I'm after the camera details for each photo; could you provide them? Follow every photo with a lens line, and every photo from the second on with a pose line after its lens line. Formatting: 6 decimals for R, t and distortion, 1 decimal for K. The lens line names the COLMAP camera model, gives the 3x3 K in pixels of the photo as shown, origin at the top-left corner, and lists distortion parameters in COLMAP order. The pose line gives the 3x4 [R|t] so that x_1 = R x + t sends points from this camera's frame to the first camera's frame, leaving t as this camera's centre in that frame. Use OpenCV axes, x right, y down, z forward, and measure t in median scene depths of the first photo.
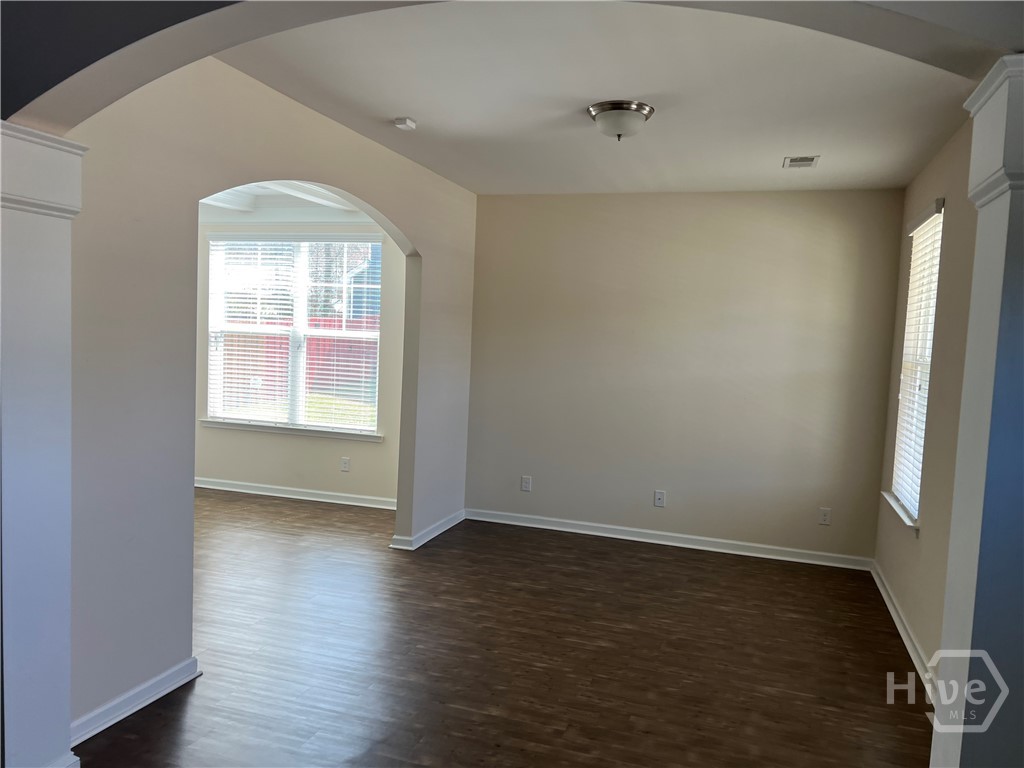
lens RADIAL K [[775.8, 0, 517.3], [0, 775.8, 383.7], [0, 0, 1]] dist [0.003231, -0.019309]
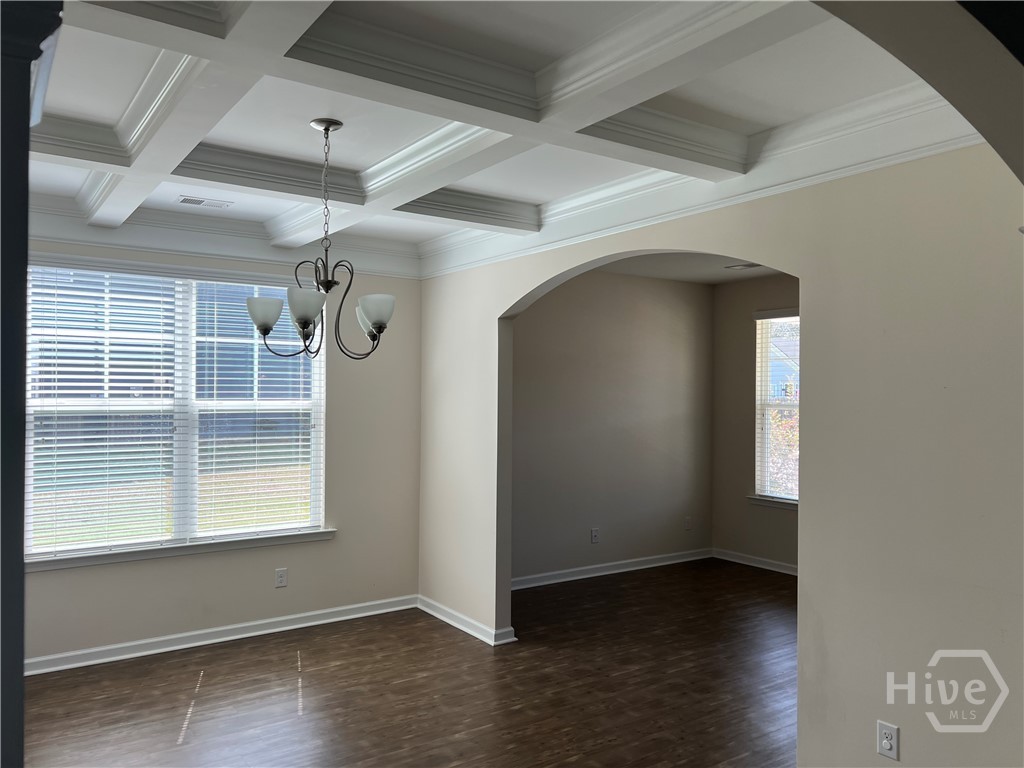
lens RADIAL K [[775.8, 0, 517.8], [0, 775.8, 384.2], [0, 0, 1]] dist [0.003231, -0.019309]
pose [[0.601080, -0.034647, 0.798437, -0.690874], [0.070369, 0.997474, -0.009692, -0.061117], [-0.796085, 0.062011, 0.602000, 0.353462]]
